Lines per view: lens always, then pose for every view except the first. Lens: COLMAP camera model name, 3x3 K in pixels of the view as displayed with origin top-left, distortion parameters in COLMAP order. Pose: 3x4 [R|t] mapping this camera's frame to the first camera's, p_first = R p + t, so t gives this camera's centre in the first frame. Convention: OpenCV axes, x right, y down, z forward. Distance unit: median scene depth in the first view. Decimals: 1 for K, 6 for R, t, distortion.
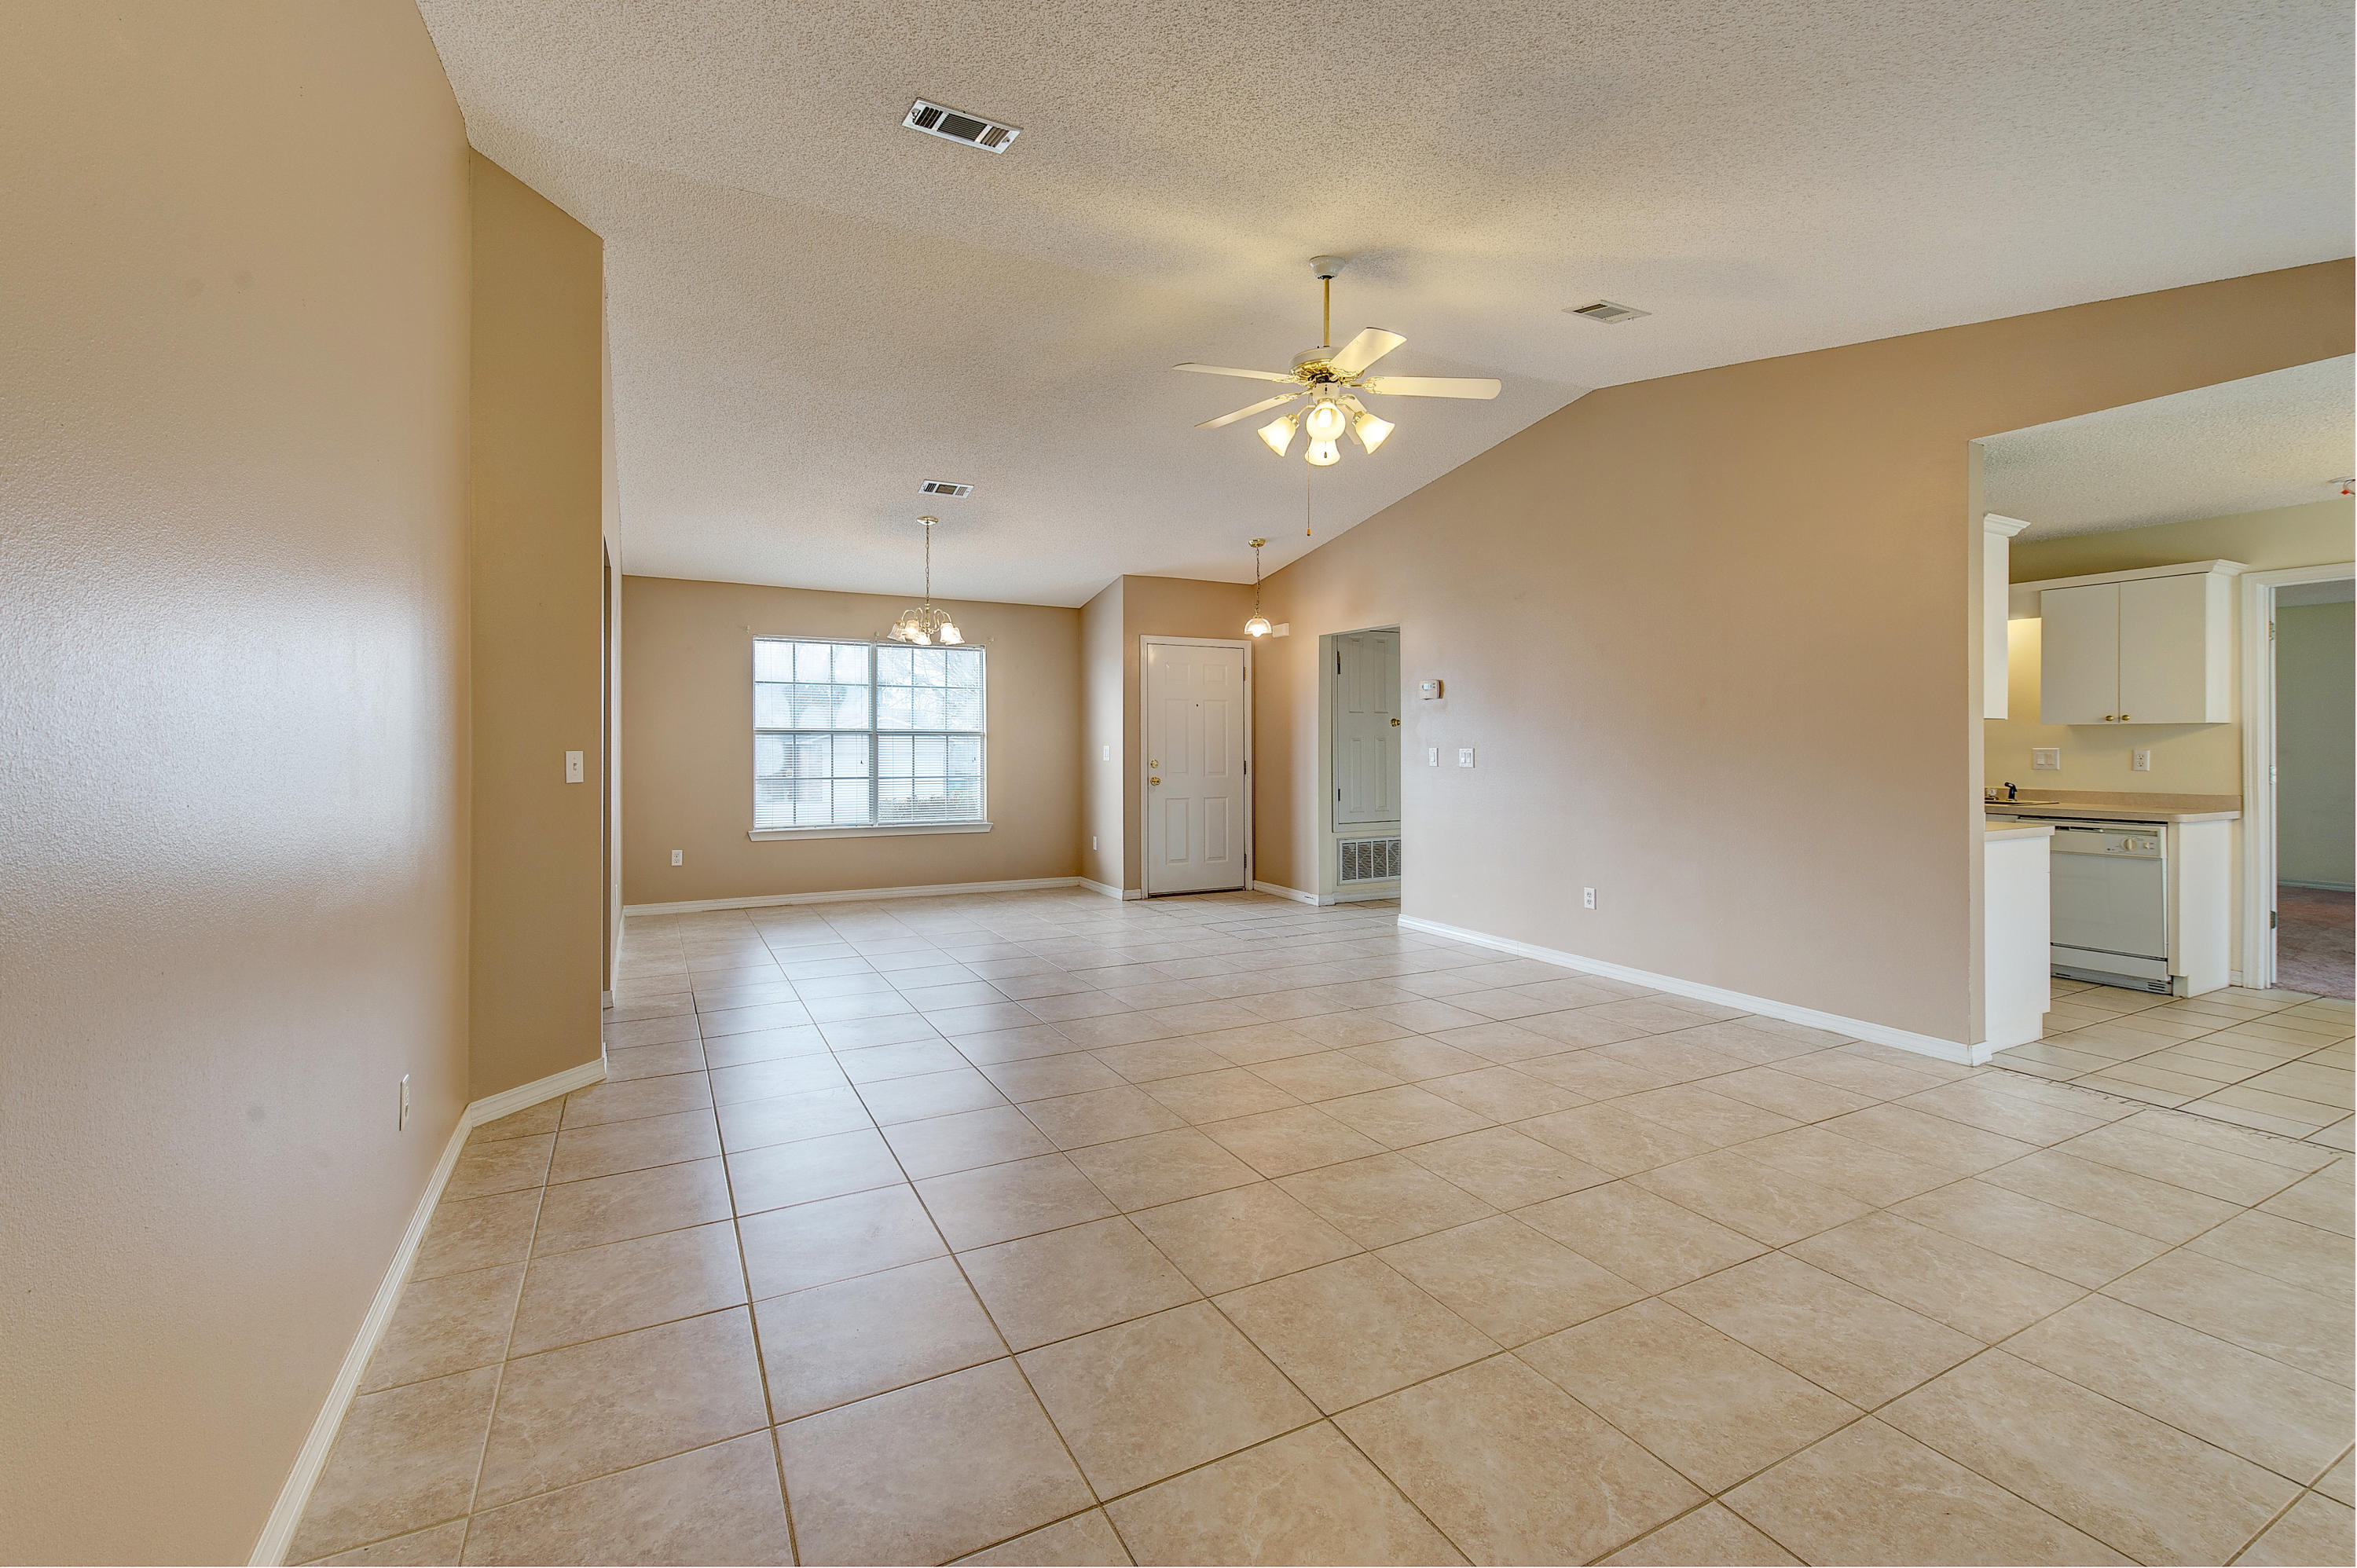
lens RADIAL K [[1018.7, 0, 1183.9], [0, 1018.7, 743.0], [0, 0, 1]] dist [0.000177, -0.000792]
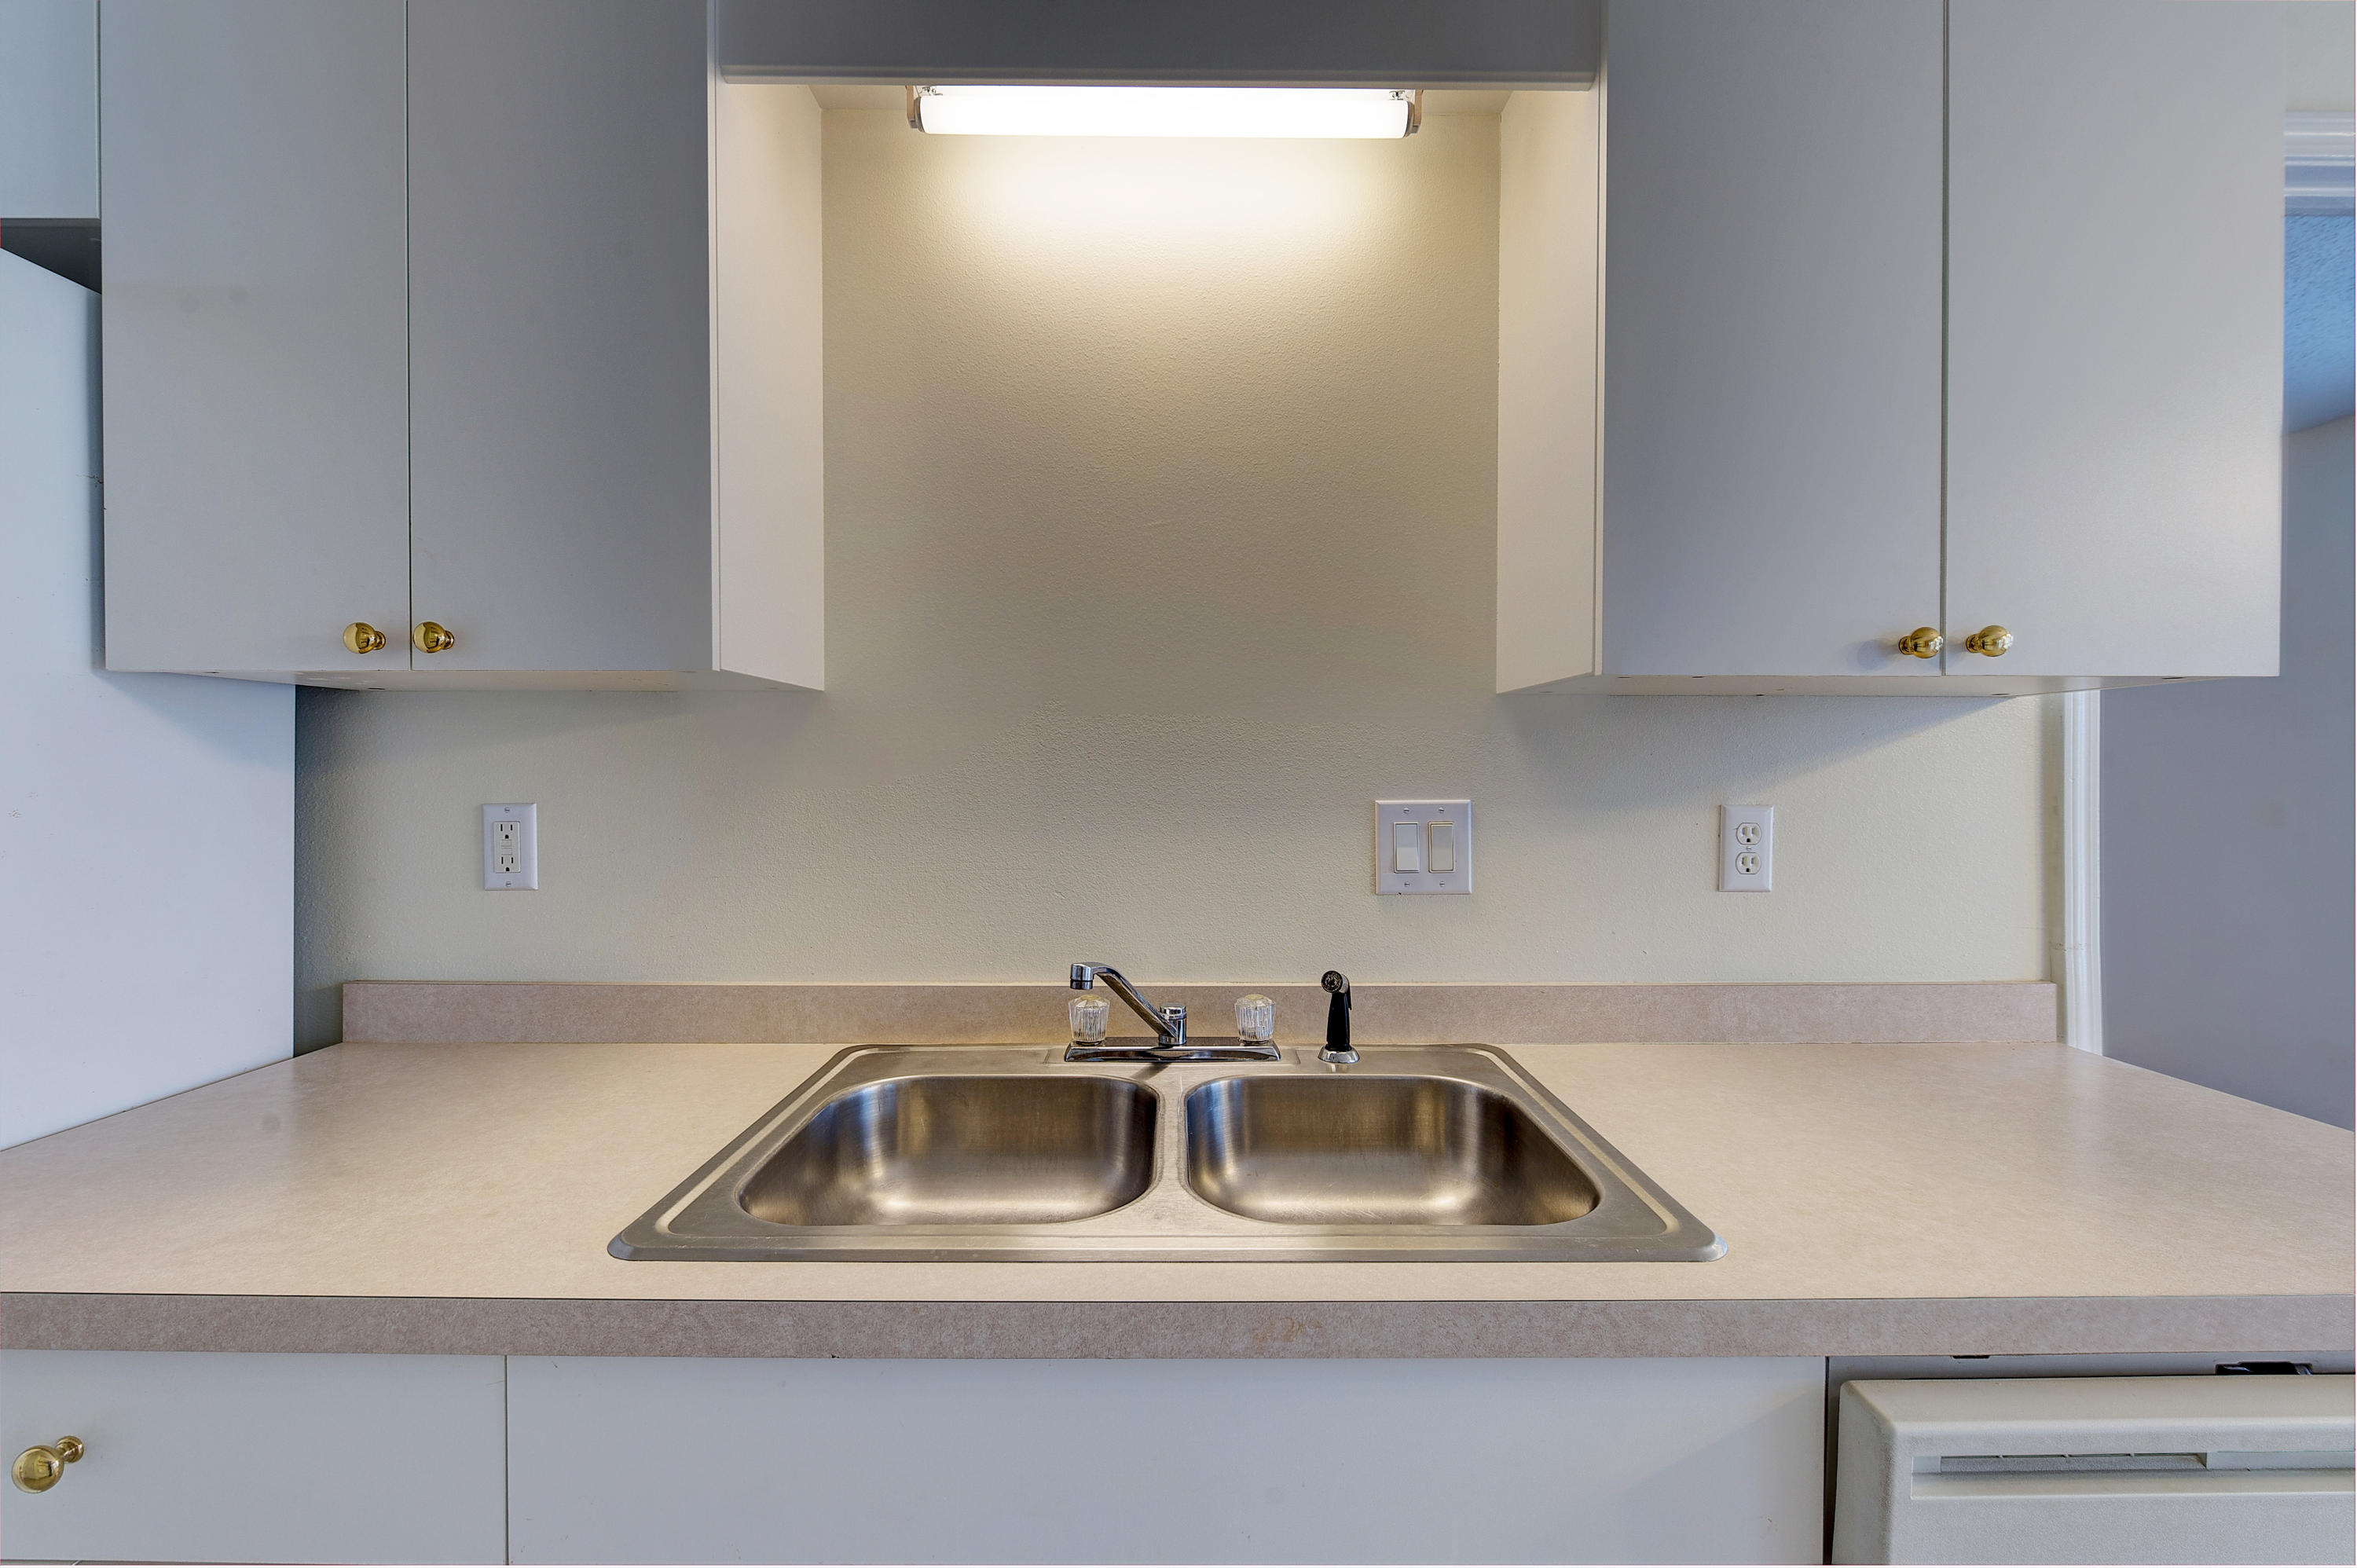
lens RADIAL K [[1039.4, 0, 1178.5], [0, 1039.4, 784.0], [0, 0, 1]] dist [-0.000443, -0.000525]
pose [[0.465474, -0.006086, 0.885041, 0.704754], [0.003347, 0.999981, 0.005116, 0.000070], [-0.885055, 0.000581, 0.465485, 1.080603]]
